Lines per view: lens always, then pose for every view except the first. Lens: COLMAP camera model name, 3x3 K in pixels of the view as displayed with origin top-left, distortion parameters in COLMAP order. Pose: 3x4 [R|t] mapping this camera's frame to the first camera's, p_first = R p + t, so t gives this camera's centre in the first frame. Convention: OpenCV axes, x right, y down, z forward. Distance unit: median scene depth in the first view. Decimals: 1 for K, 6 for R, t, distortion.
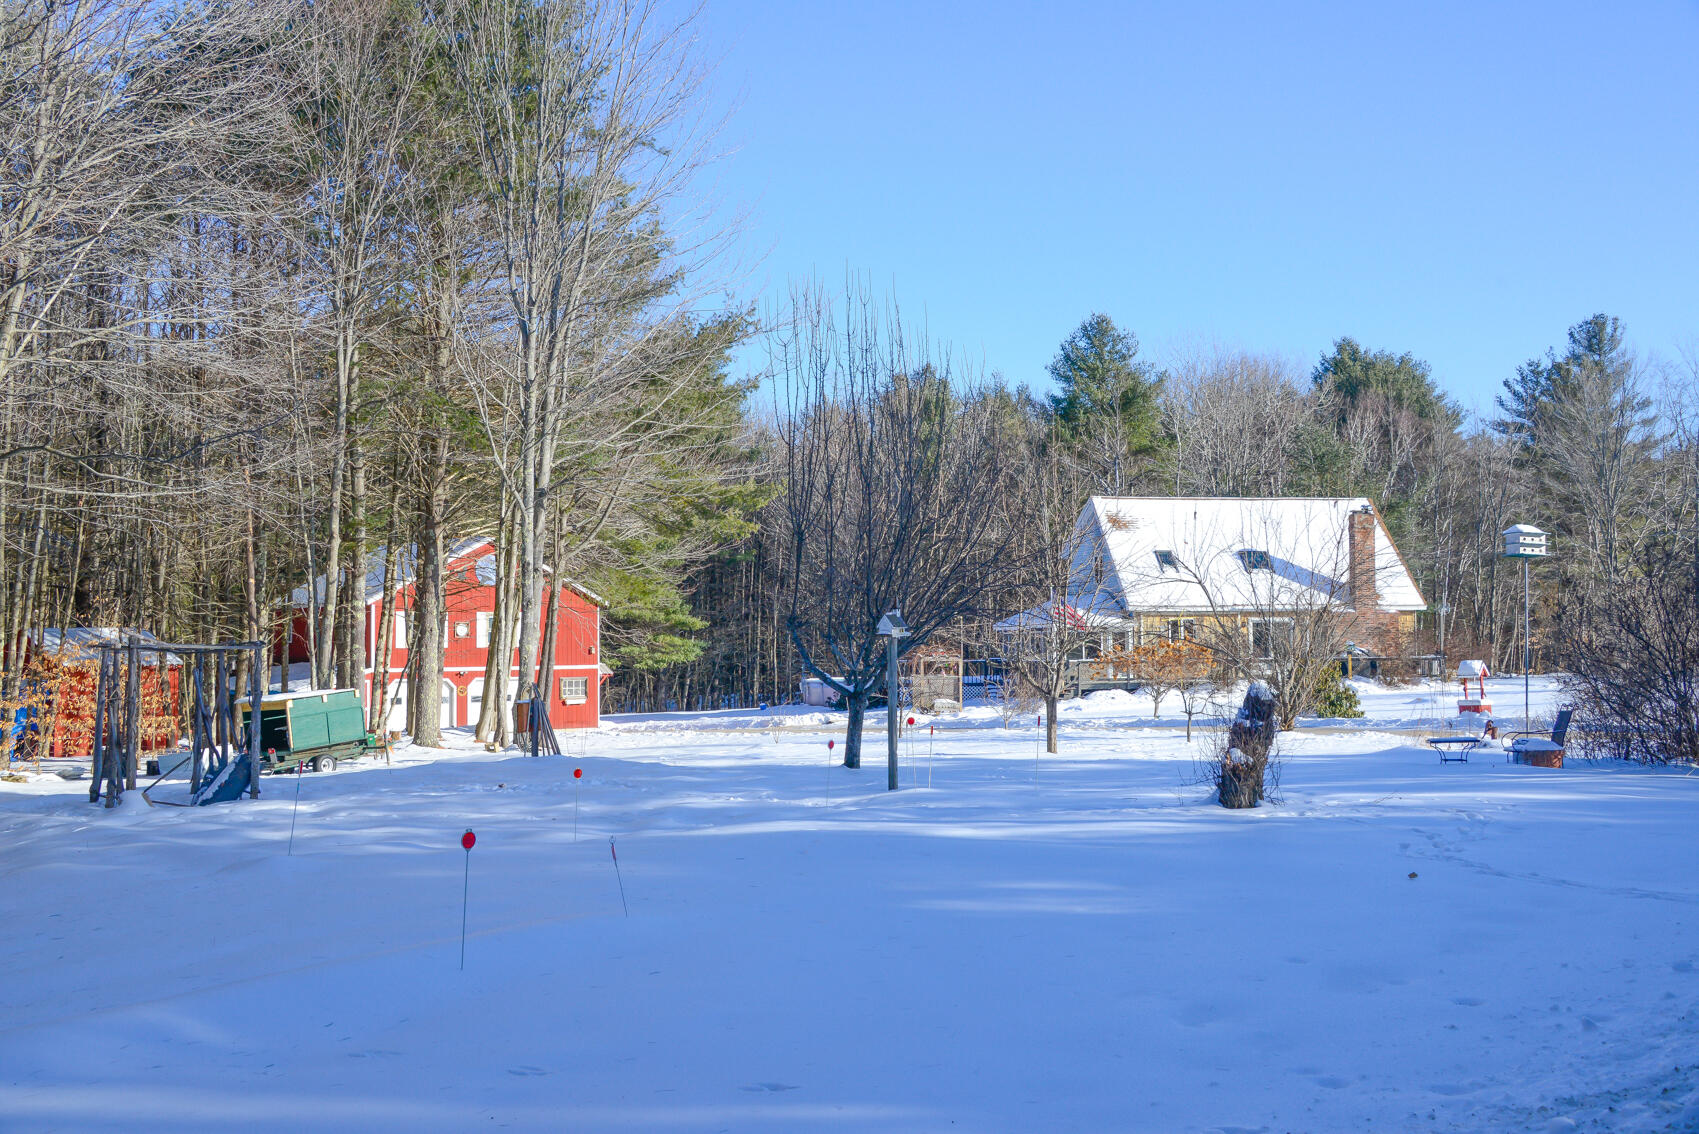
lens RADIAL K [[1815.7, 0, 856.4], [0, 1815.7, 561.5], [0, 0, 1]] dist [0.081263, 0.000000]
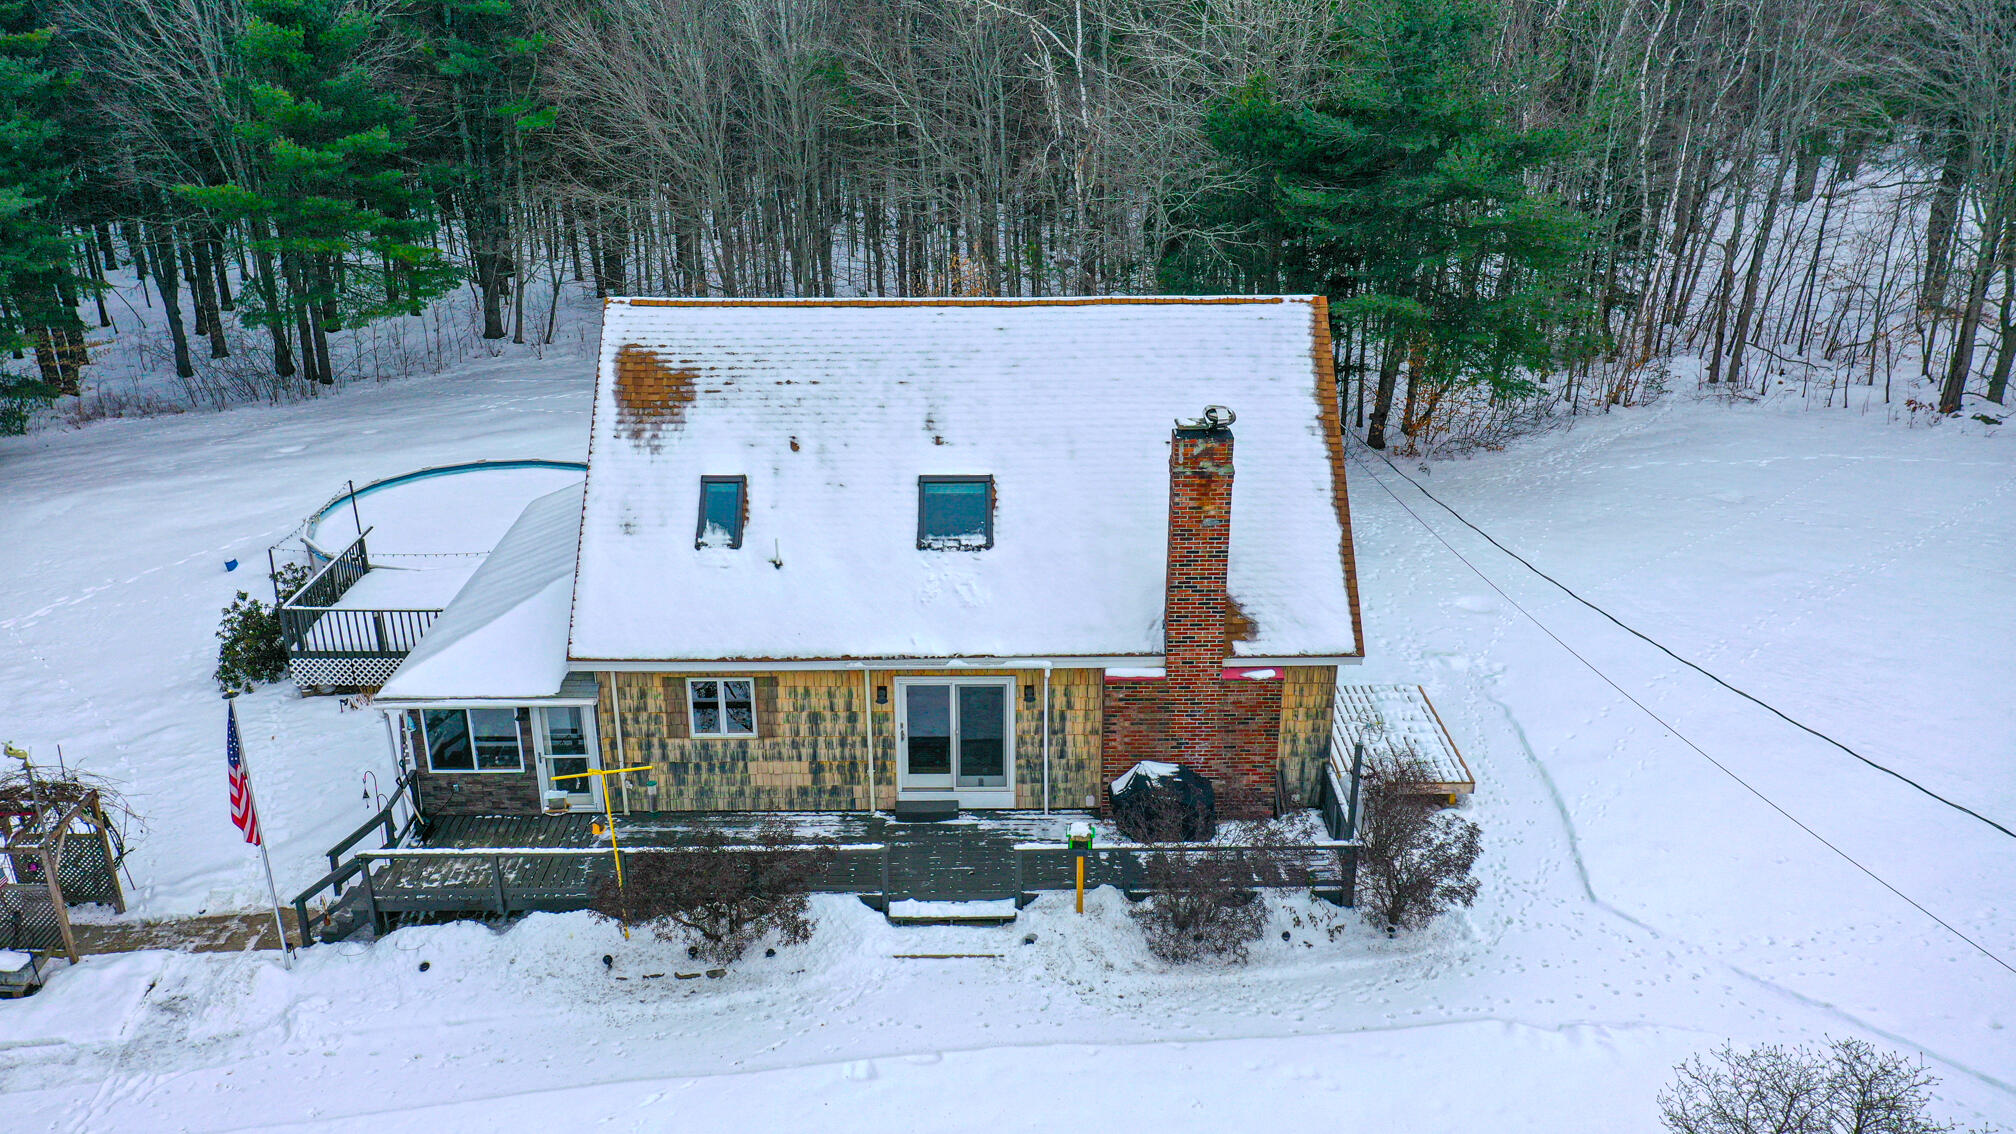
lens RADIAL K [[1603.5, 0, 1006.2], [0, 1603.5, 569.6], [0, 0, 1]] dist [0.012577, 0.000601]
pose [[0.985811, 0.069285, -0.152890, 0.286981], [0.000359, 0.909968, 0.414679, -0.135334], [0.167856, -0.408850, 0.897032, 0.685812]]
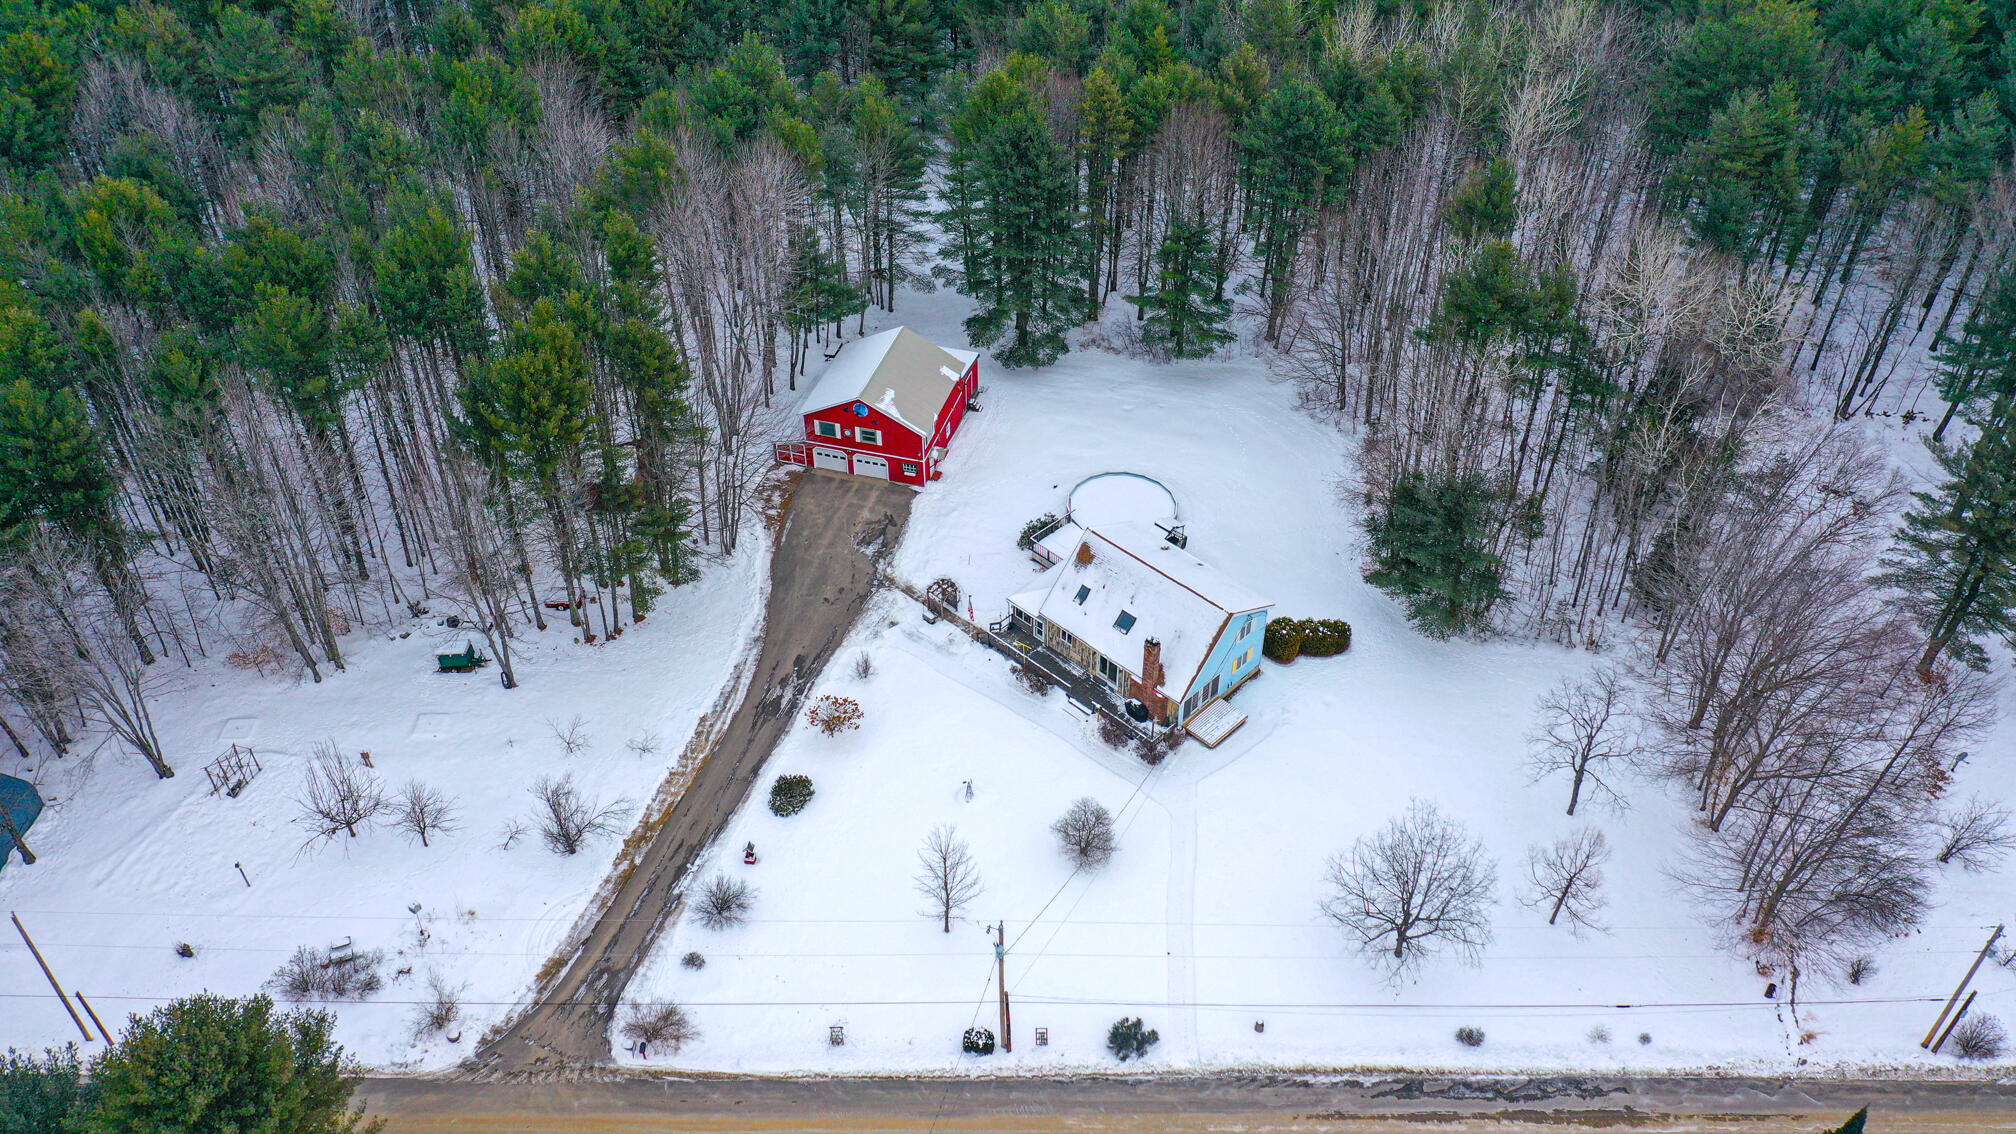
lens RADIAL K [[1603.5, 0, 1012.8], [0, 1603.5, 569.2], [0, 0, 1]] dist [0.012577, 0.000601]
pose [[0.579673, 0.537049, -0.612827, 1.012478], [0.031221, 0.736884, 0.675298, -1.001725], [0.814251, -0.410585, 0.410385, 0.359405]]
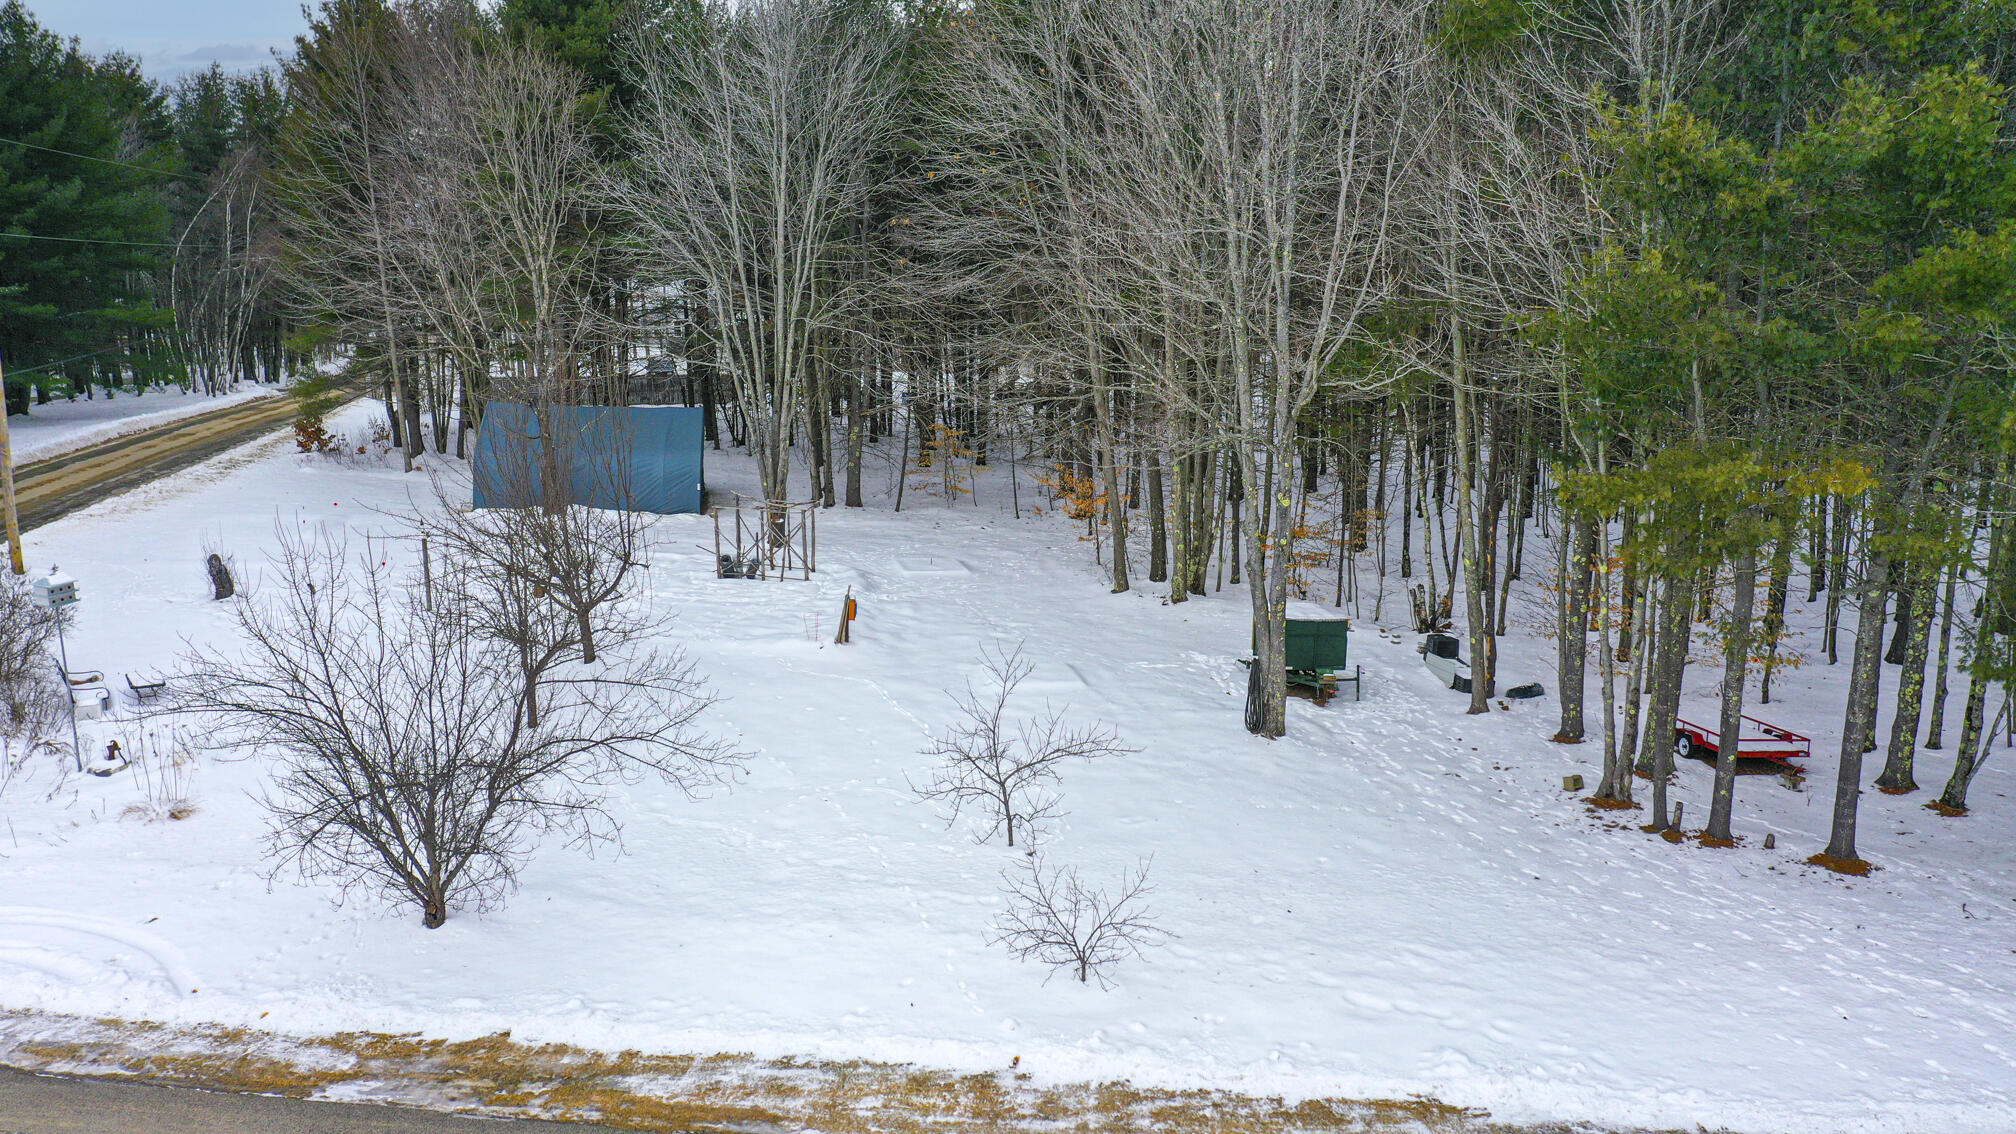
lens RADIAL K [[1603.5, 0, 1005.4], [0, 1603.5, 562.5], [0, 0, 1]] dist [0.012577, 0.000601]
pose [[-0.687600, 0.152928, -0.709802, 0.250949], [0.034085, 0.983289, 0.178832, -0.069333], [0.725289, 0.098771, -0.681322, 0.785748]]
